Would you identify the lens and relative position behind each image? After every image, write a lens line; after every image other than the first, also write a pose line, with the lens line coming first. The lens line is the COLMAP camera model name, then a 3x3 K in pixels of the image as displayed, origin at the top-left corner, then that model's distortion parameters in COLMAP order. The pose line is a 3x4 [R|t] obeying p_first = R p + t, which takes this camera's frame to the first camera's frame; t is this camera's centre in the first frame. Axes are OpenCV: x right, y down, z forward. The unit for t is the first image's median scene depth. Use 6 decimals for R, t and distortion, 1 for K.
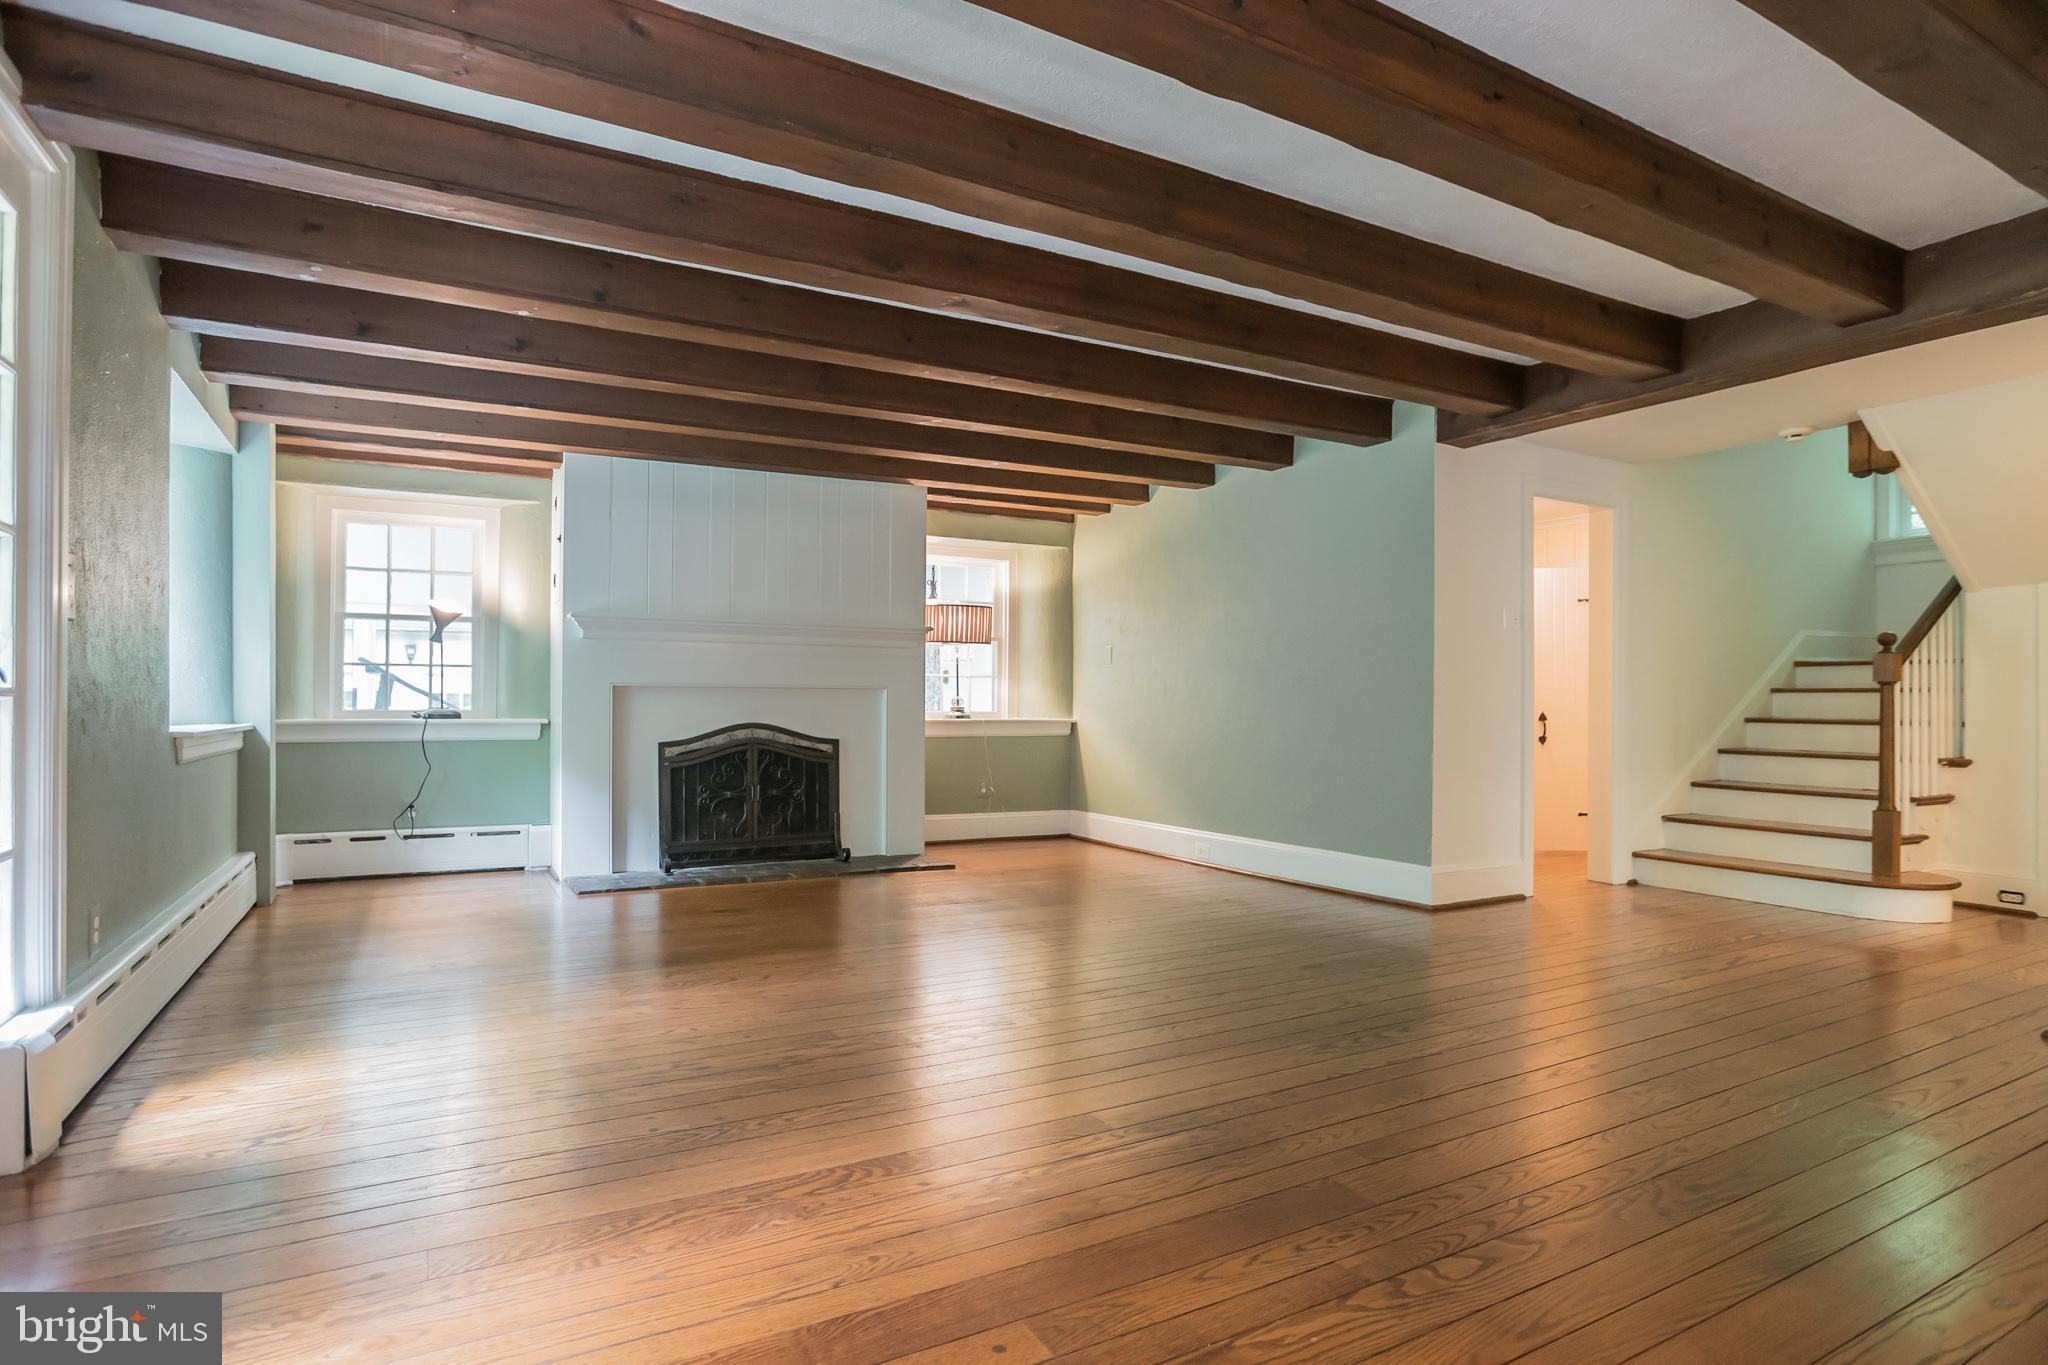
lens RADIAL K [[1034.8, 0, 1024.0], [0, 1034.8, 682.5], [0, 0, 1]] dist [-0.048223, -0.000262]
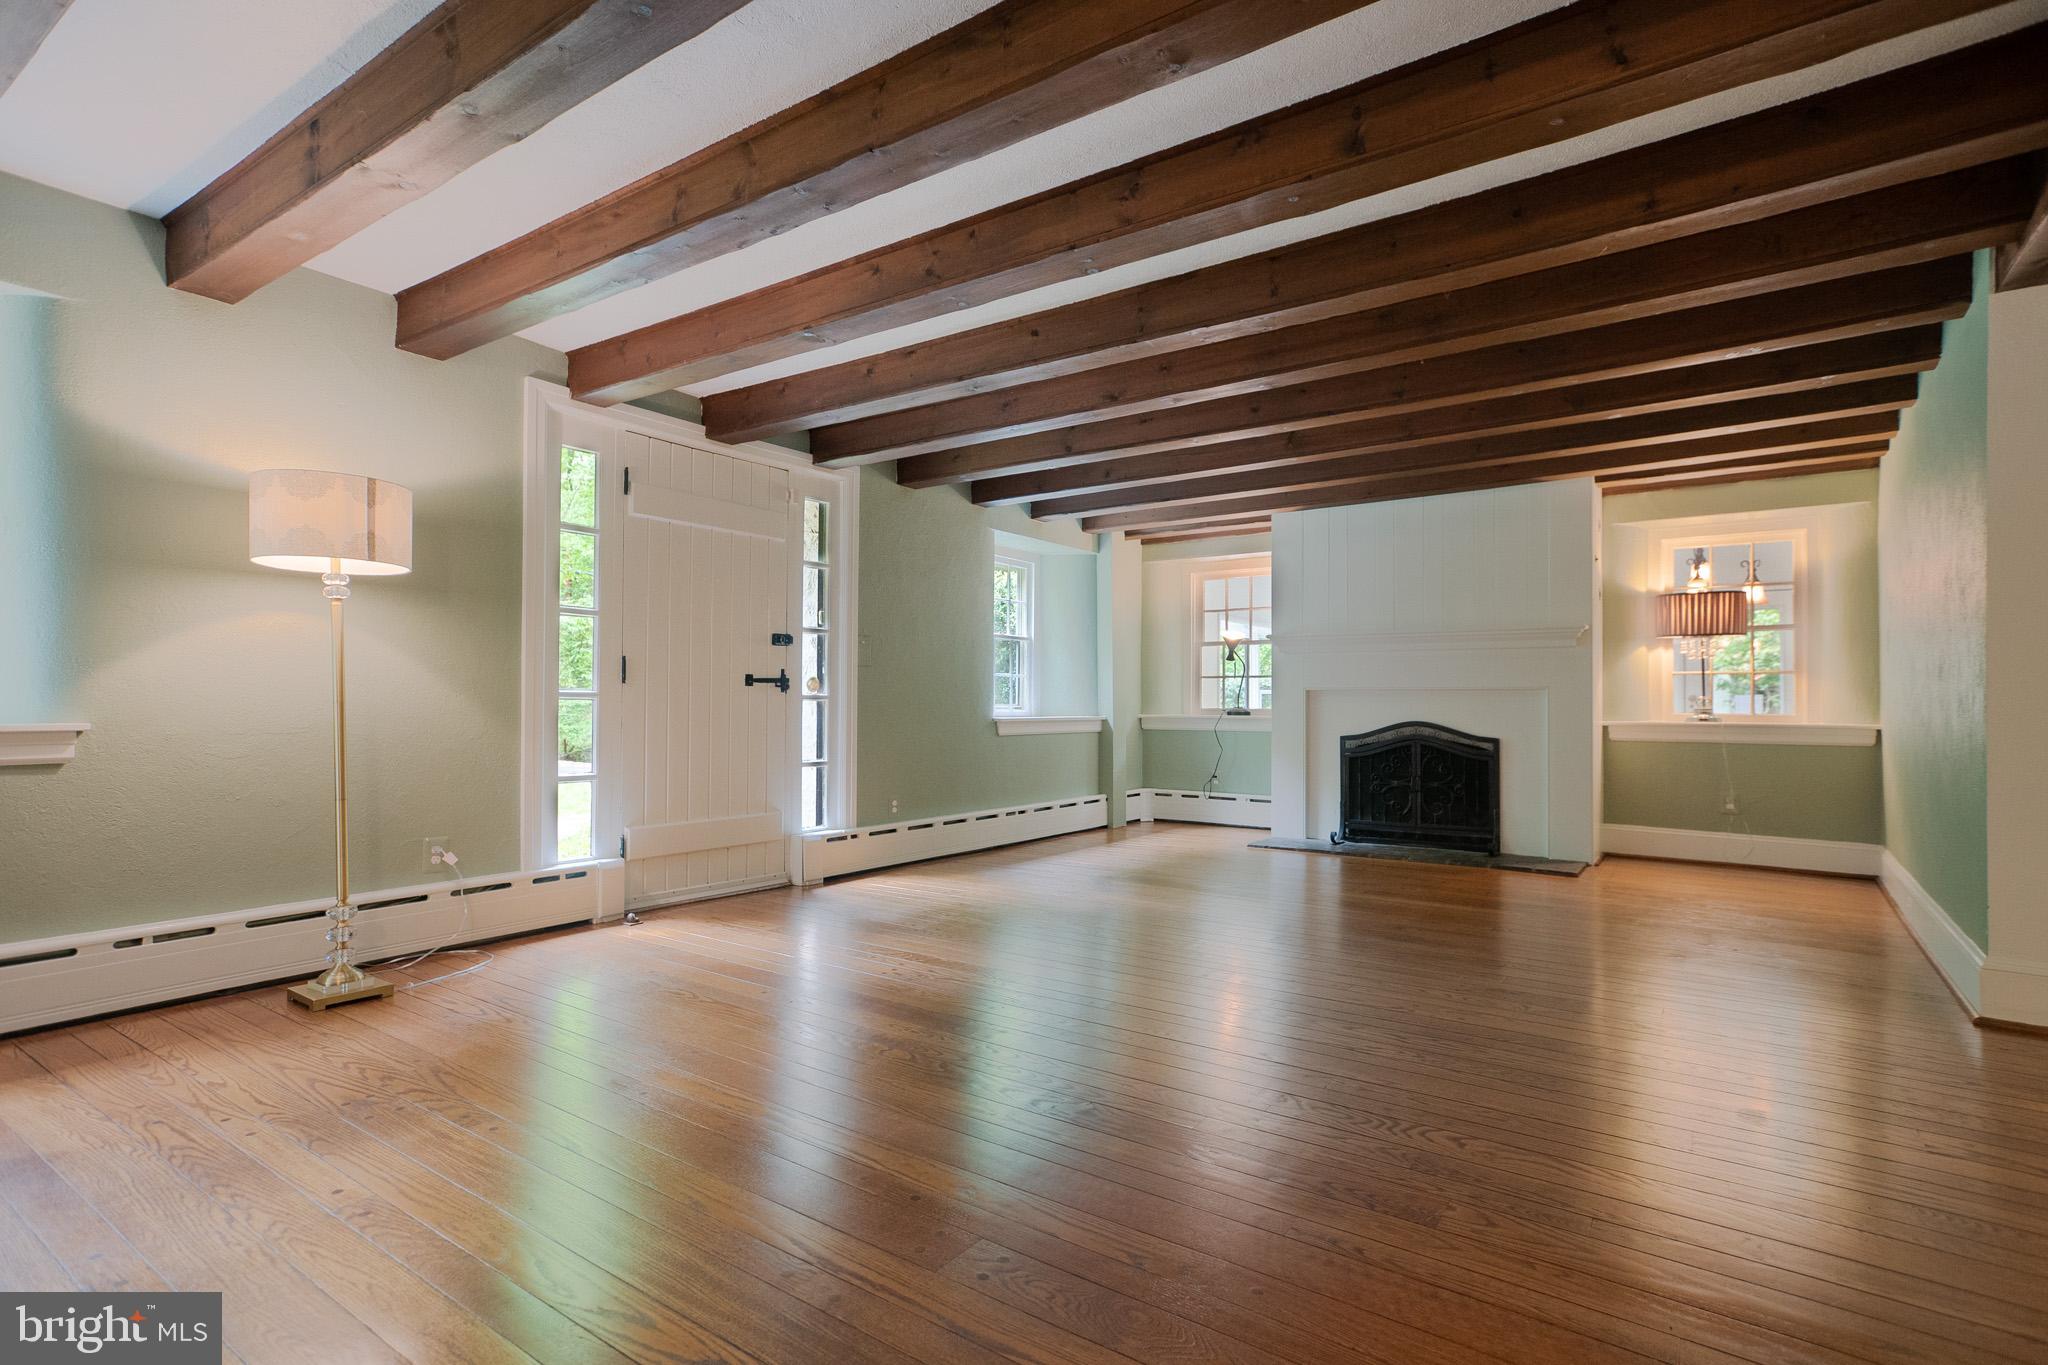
lens RADIAL K [[1021.8, 0, 1024.0], [0, 1021.8, 682.5], [0, 0, 1]] dist [0.000627, -0.000059]
pose [[0.427757, -0.020095, -0.903670, 0.561208], [0.014930, 0.999774, -0.015164, 0.007314], [0.903770, -0.007006, 0.427960, 0.136292]]
